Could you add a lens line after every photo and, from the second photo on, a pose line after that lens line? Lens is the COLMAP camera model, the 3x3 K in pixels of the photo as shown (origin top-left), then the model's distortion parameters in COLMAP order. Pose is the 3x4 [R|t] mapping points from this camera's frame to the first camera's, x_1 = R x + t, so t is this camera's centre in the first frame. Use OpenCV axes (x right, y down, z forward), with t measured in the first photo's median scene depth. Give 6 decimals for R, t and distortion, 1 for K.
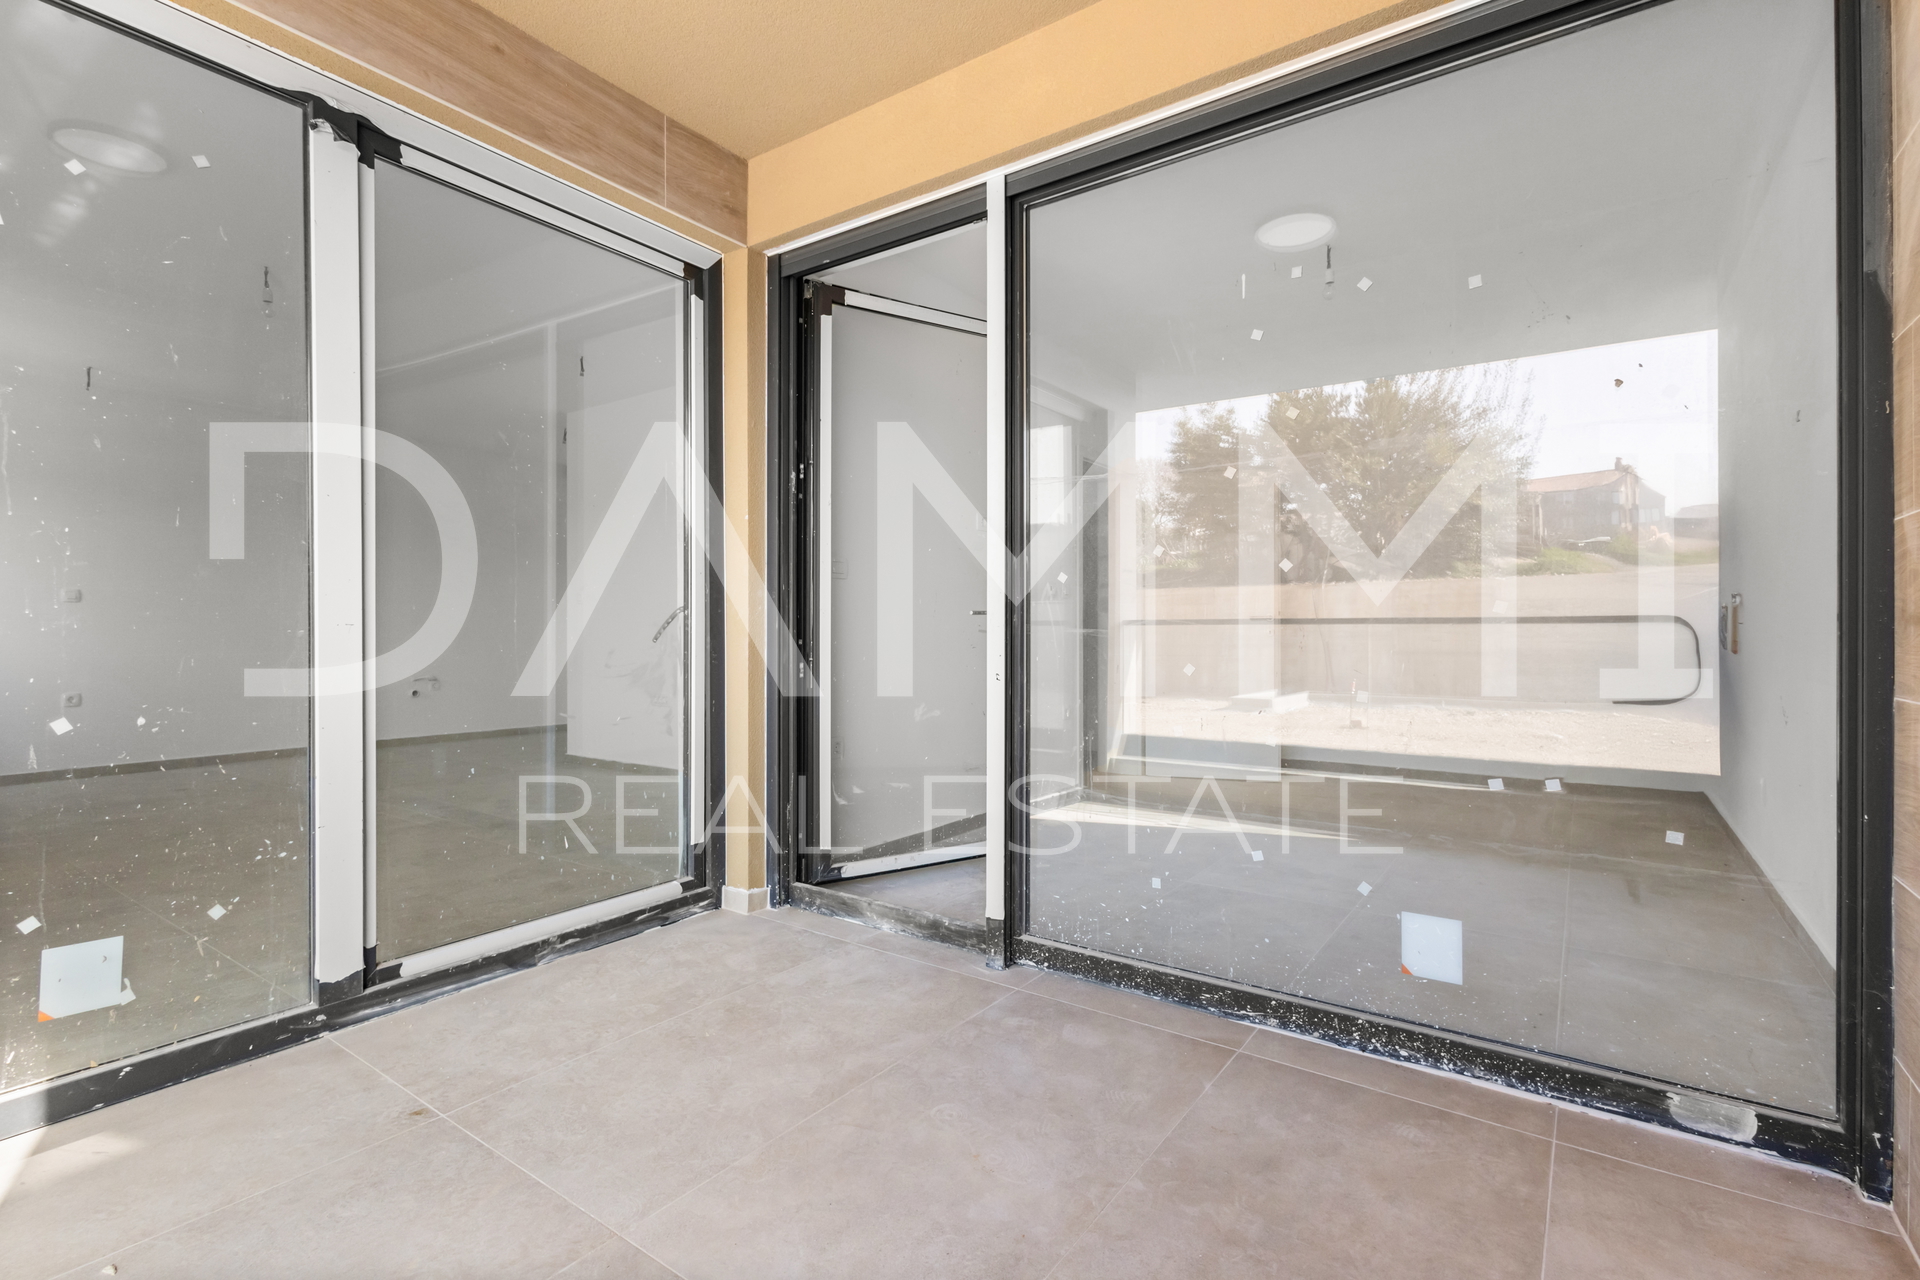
lens RADIAL K [[885.5, 0, 961.4], [0, 885.5, 637.8], [0, 0, 1]] dist [0.010416, -0.002882]
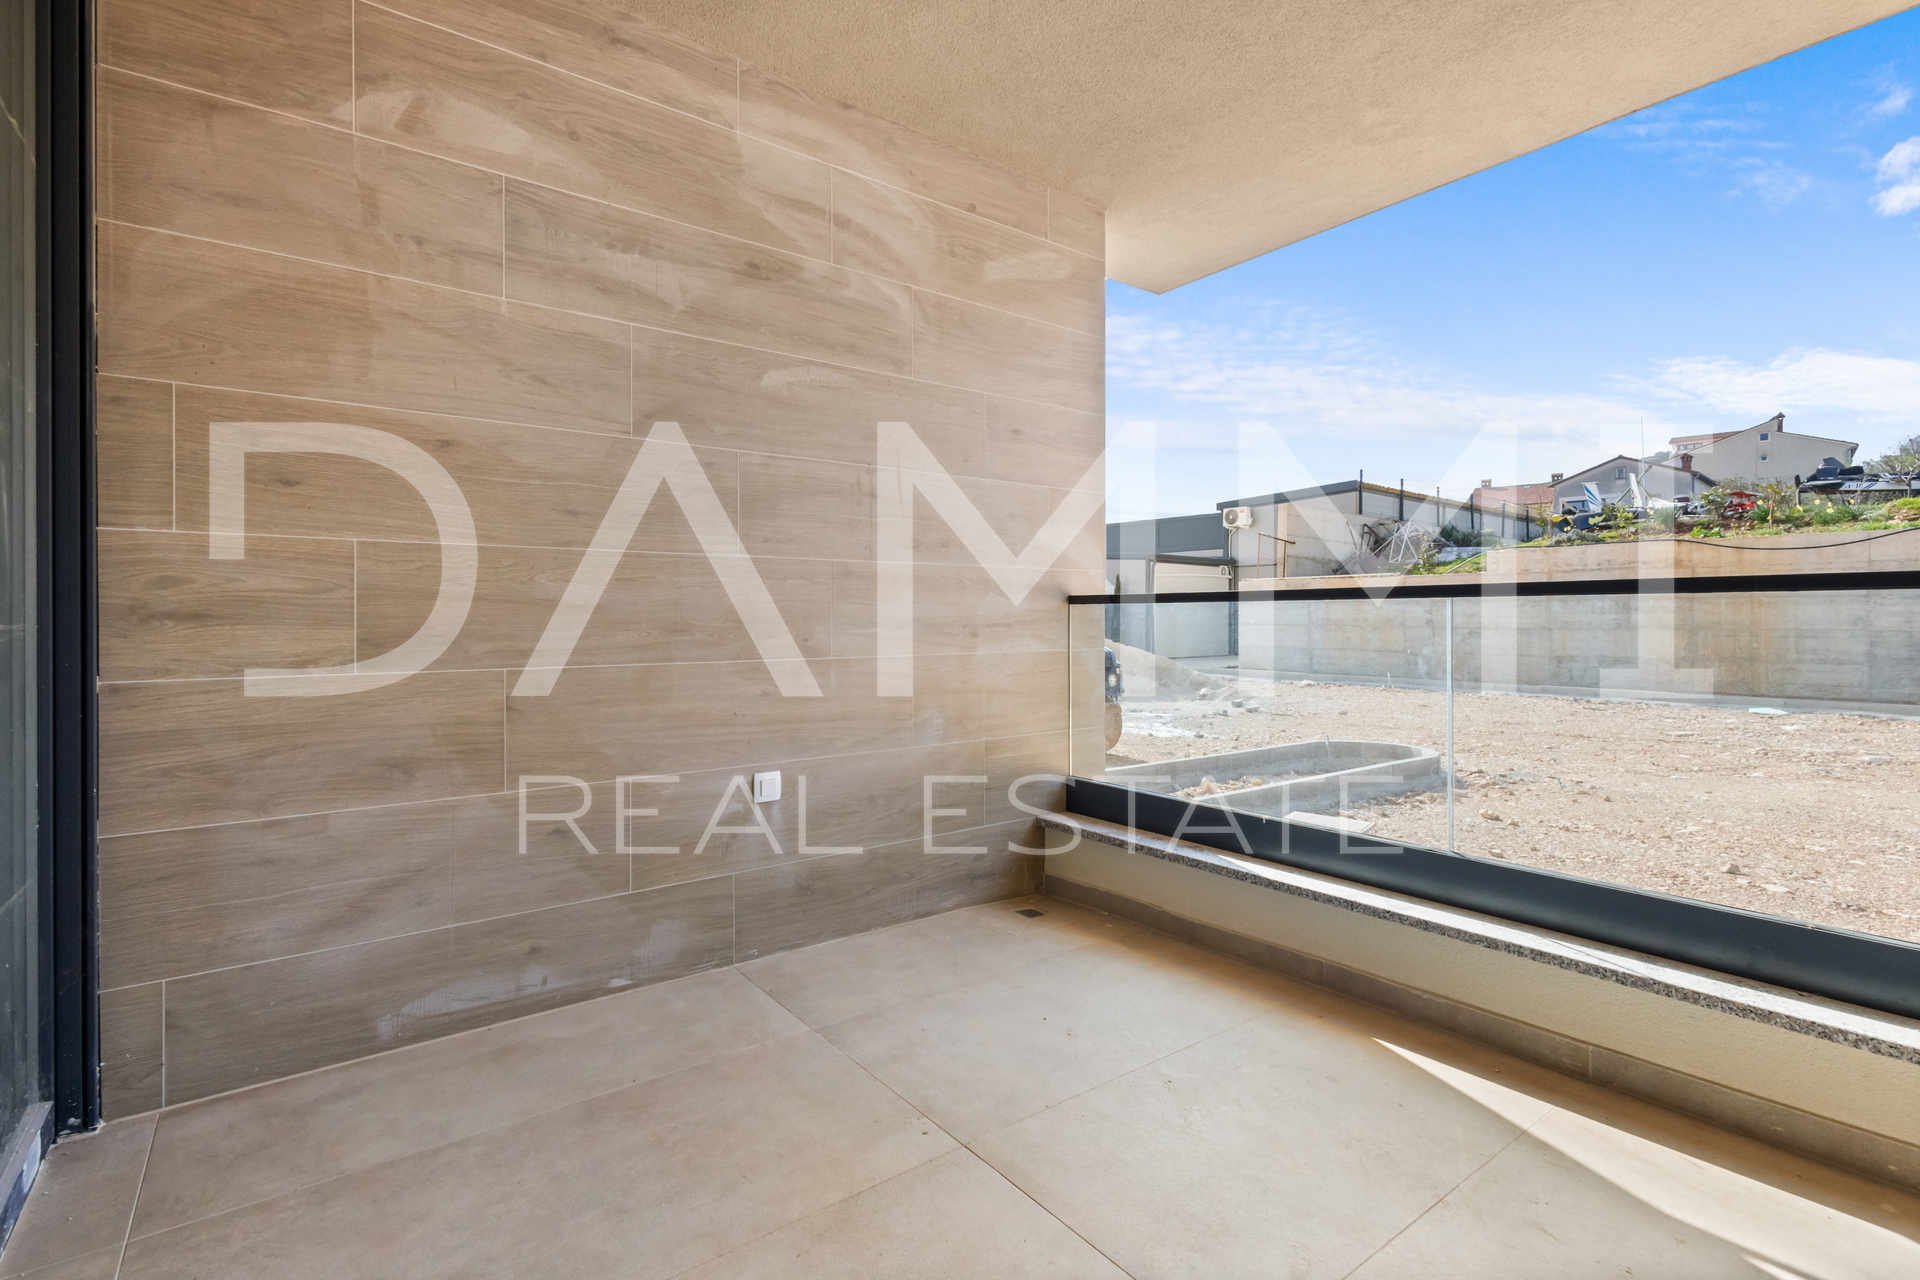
lens RADIAL K [[885.5, 0, 972.0], [0, 885.5, 622.3], [0, 0, 1]] dist [0.010416, -0.002882]
pose [[-0.957567, -0.004371, 0.288178, -0.270282], [-0.003516, 0.999988, 0.003482, -0.016378], [-0.288190, 0.002321, -0.957571, 1.289508]]
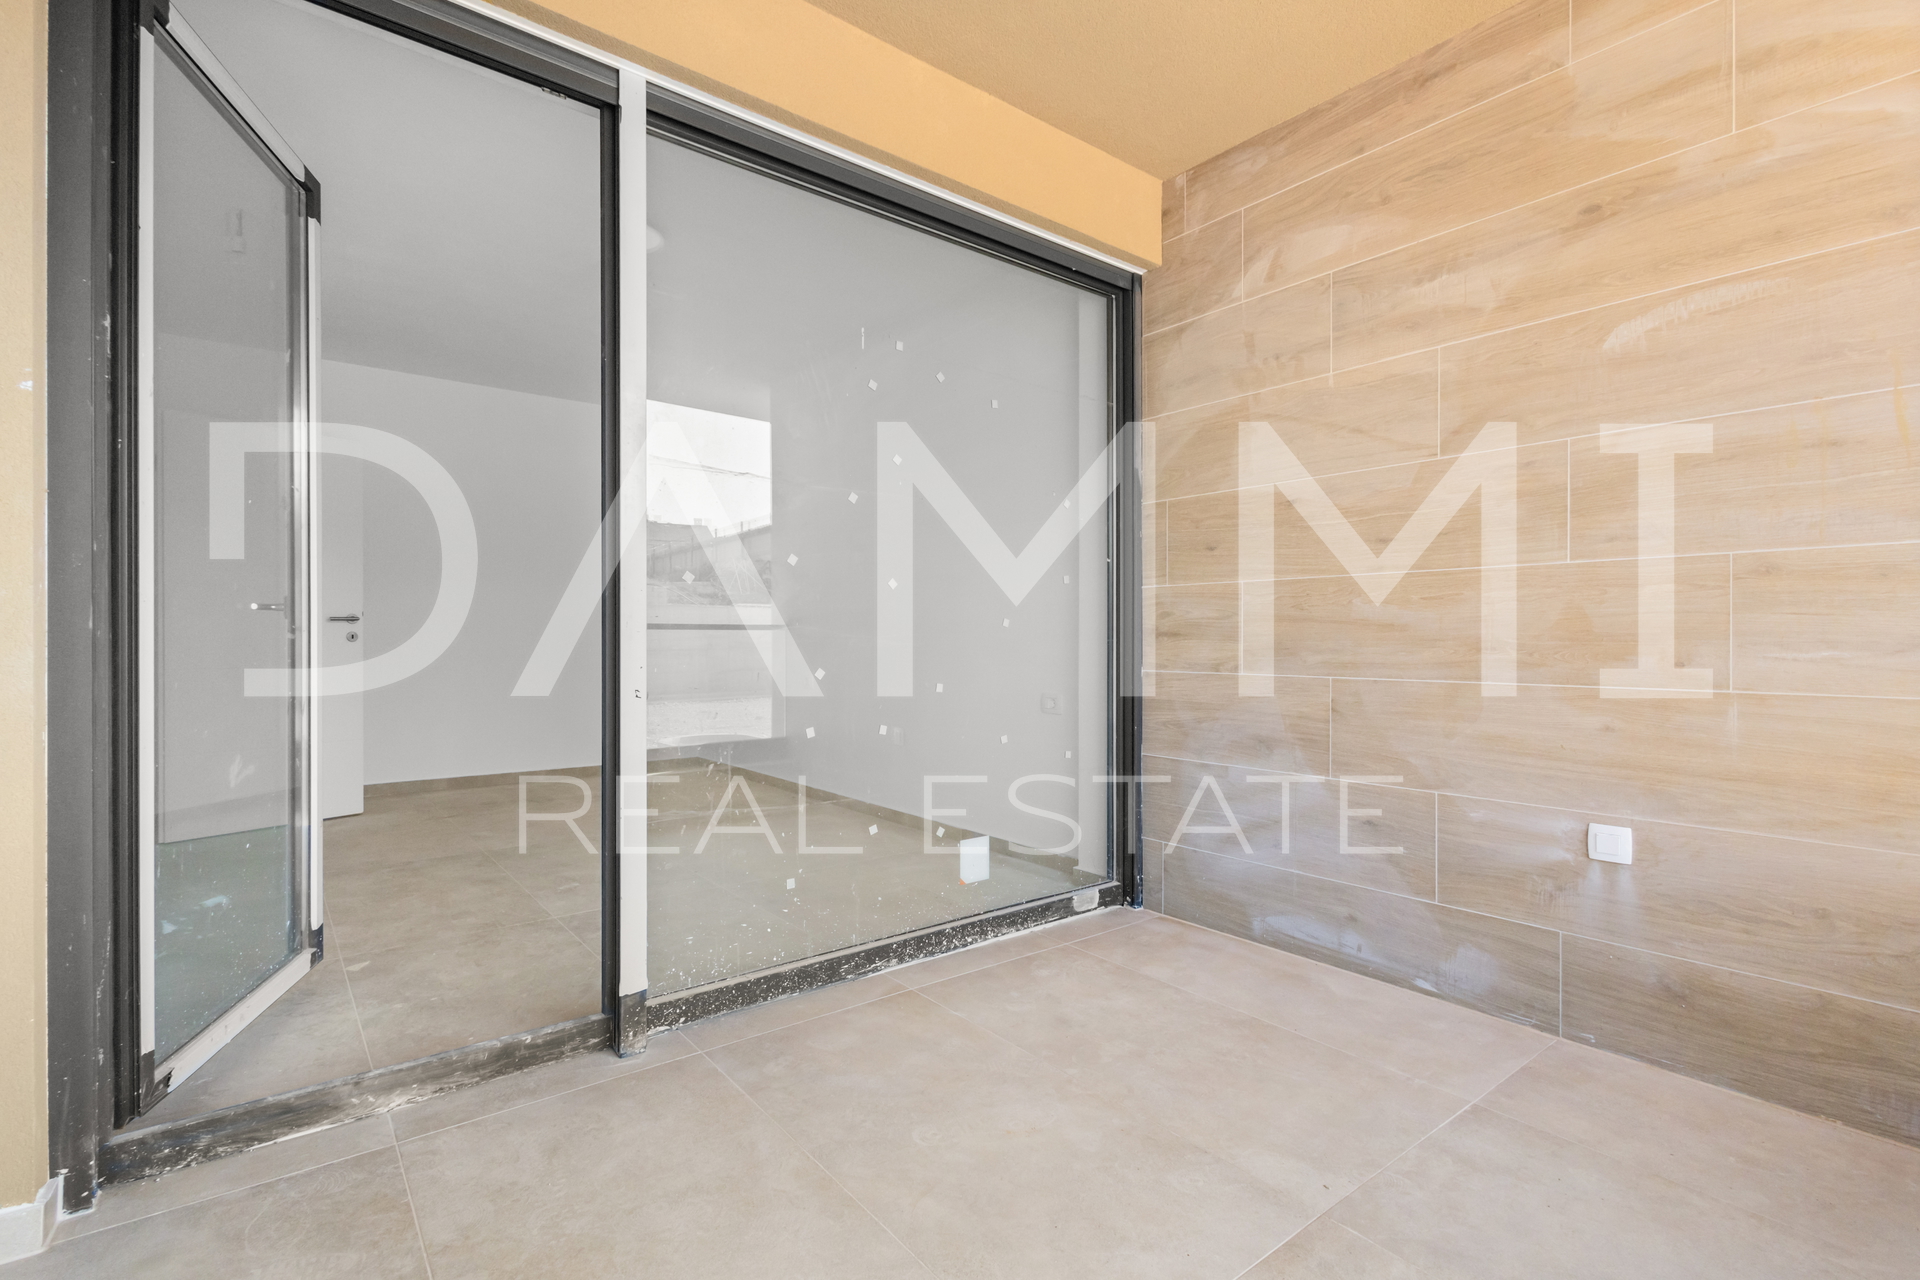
lens RADIAL K [[885.5, 0, 963.9], [0, 885.5, 648.1], [0, 0, 1]] dist [0.010416, -0.002882]
pose [[0.270525, -0.014381, 0.962606, -0.814541], [-0.002409, 0.999875, 0.015614, -0.016303], [-0.962710, -0.006543, 0.270456, 0.605469]]
